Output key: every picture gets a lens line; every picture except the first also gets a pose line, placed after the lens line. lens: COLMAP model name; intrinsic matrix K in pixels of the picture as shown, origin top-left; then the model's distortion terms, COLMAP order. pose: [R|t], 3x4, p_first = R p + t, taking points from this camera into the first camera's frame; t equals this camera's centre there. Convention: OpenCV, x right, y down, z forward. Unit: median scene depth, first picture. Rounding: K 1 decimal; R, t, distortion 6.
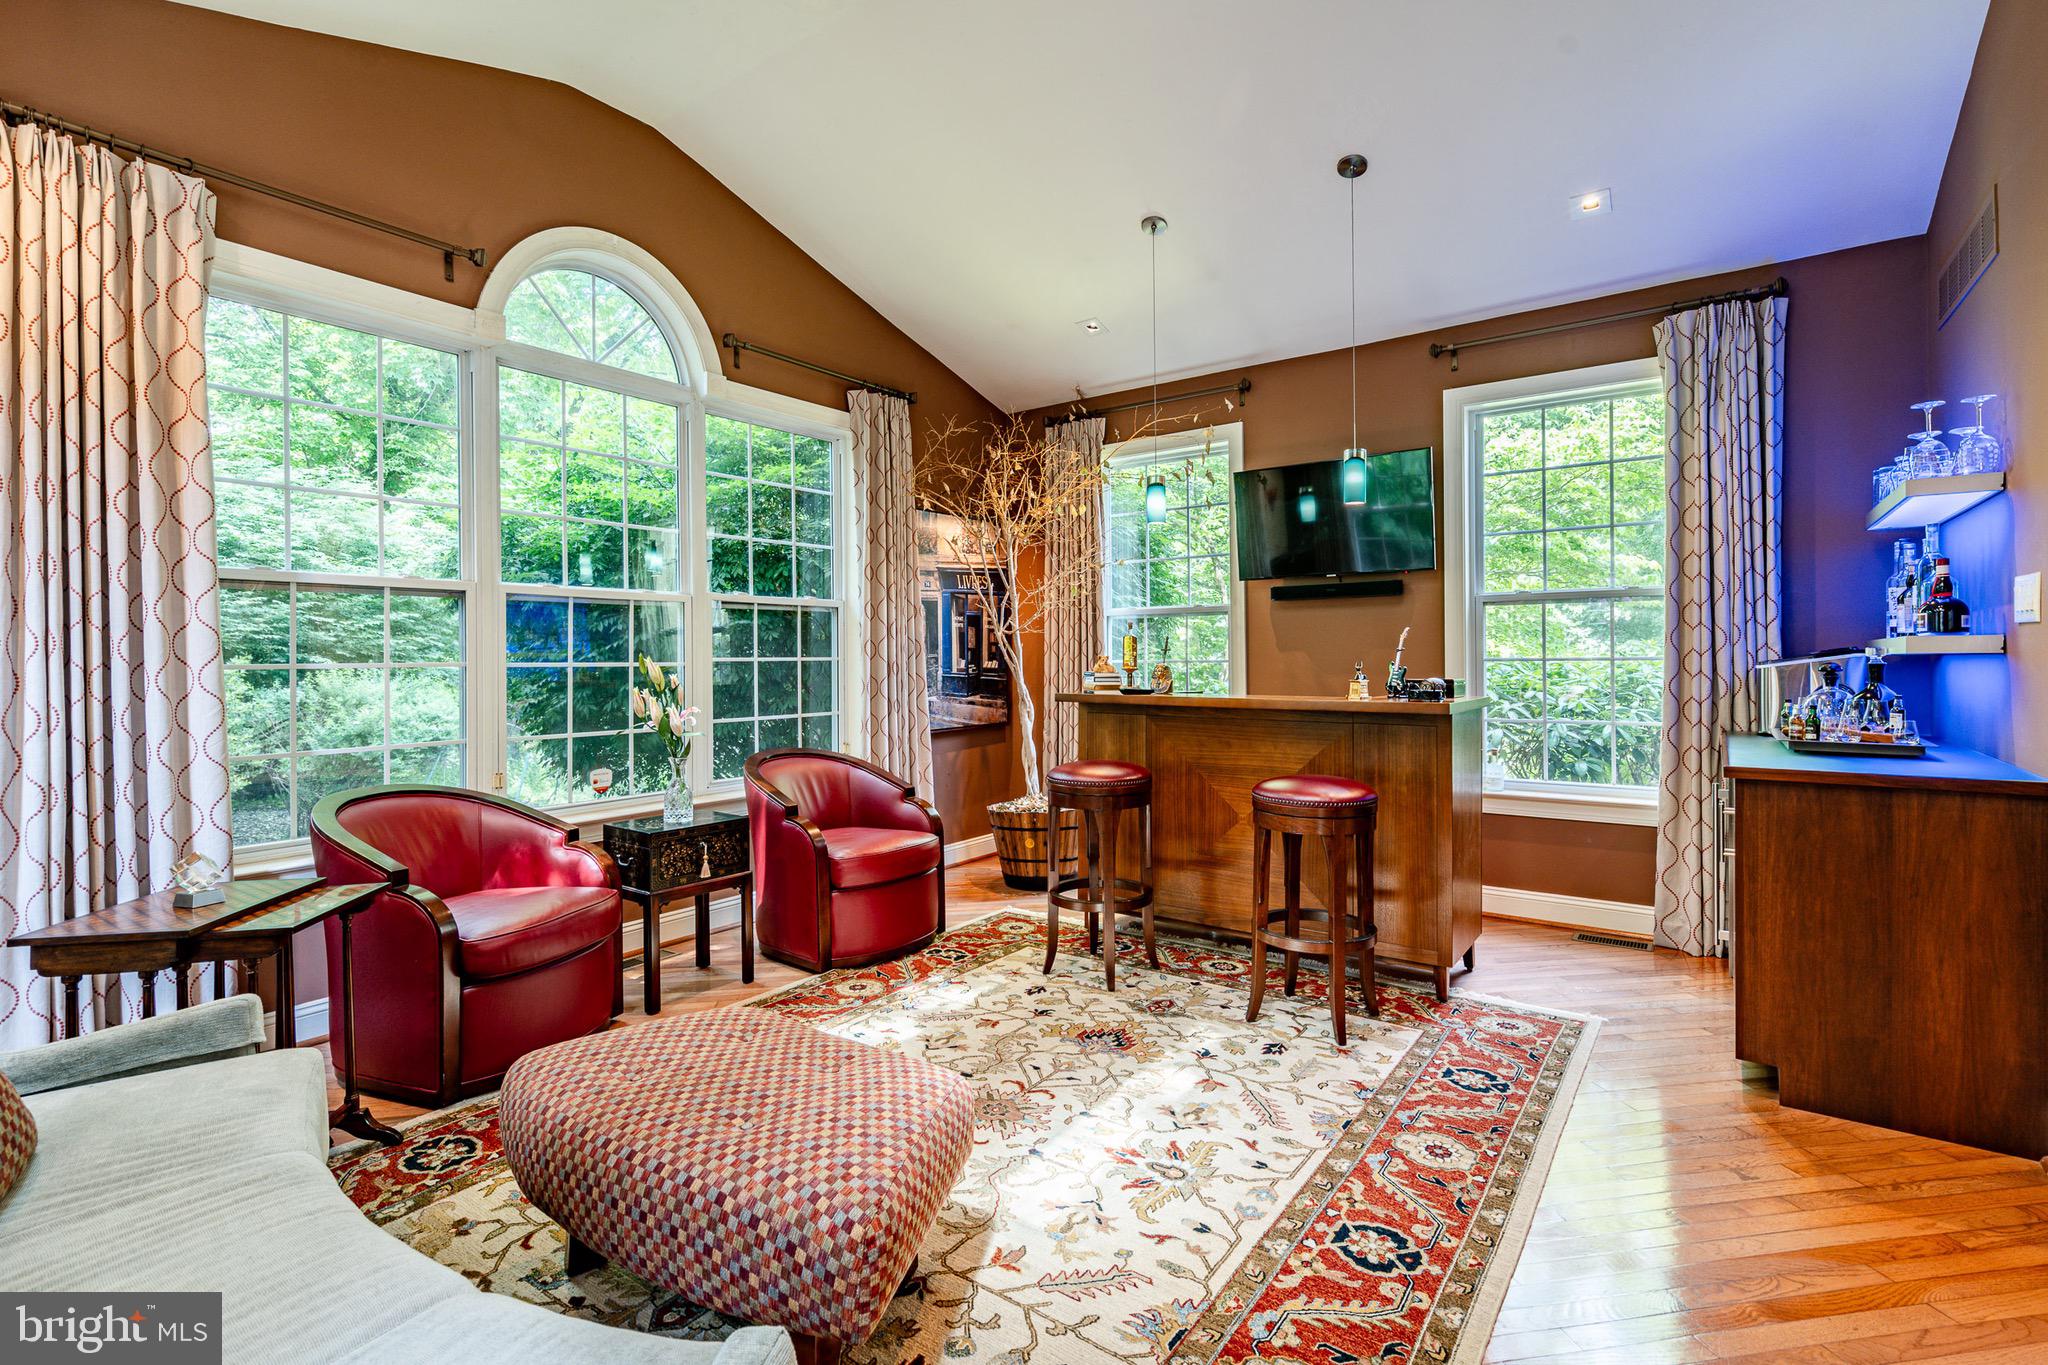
lens RADIAL K [[944.2, 0, 1066.0], [0, 944.2, 675.0], [0, 0, 1]] dist [-0.001624, 0.000949]
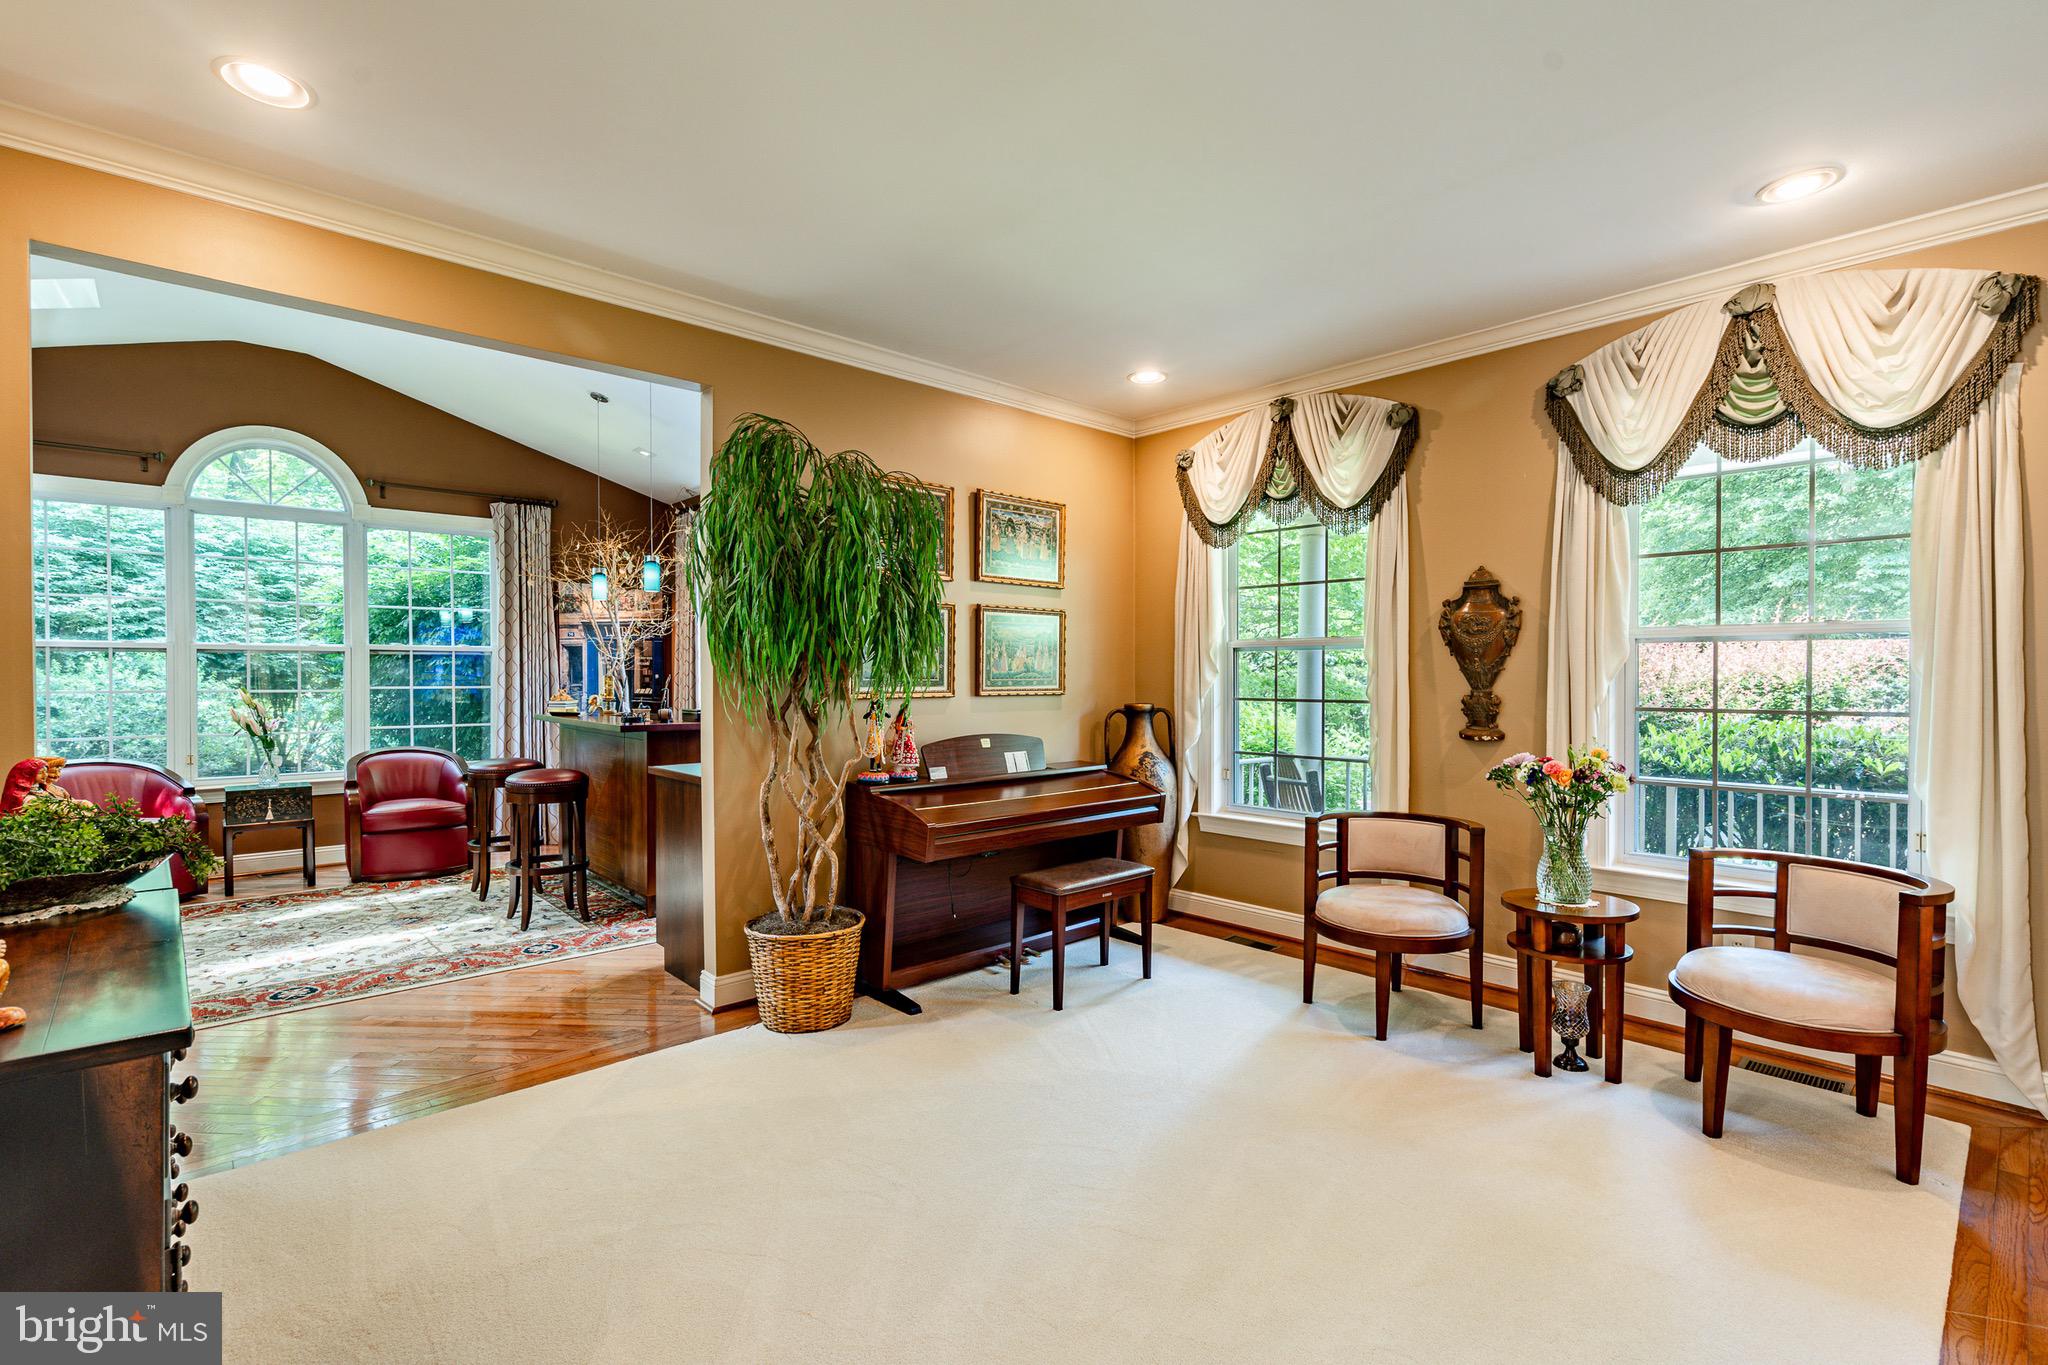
lens RADIAL K [[944.2, 0, 1032.8], [0, 944.2, 693.0], [0, 0, 1]] dist [-0.001624, 0.000949]
pose [[0.976846, 0.015901, -0.213351, 1.204723], [-0.015789, 0.999873, 0.002230, -0.031800], [0.213359, 0.001190, 0.976973, -0.330733]]
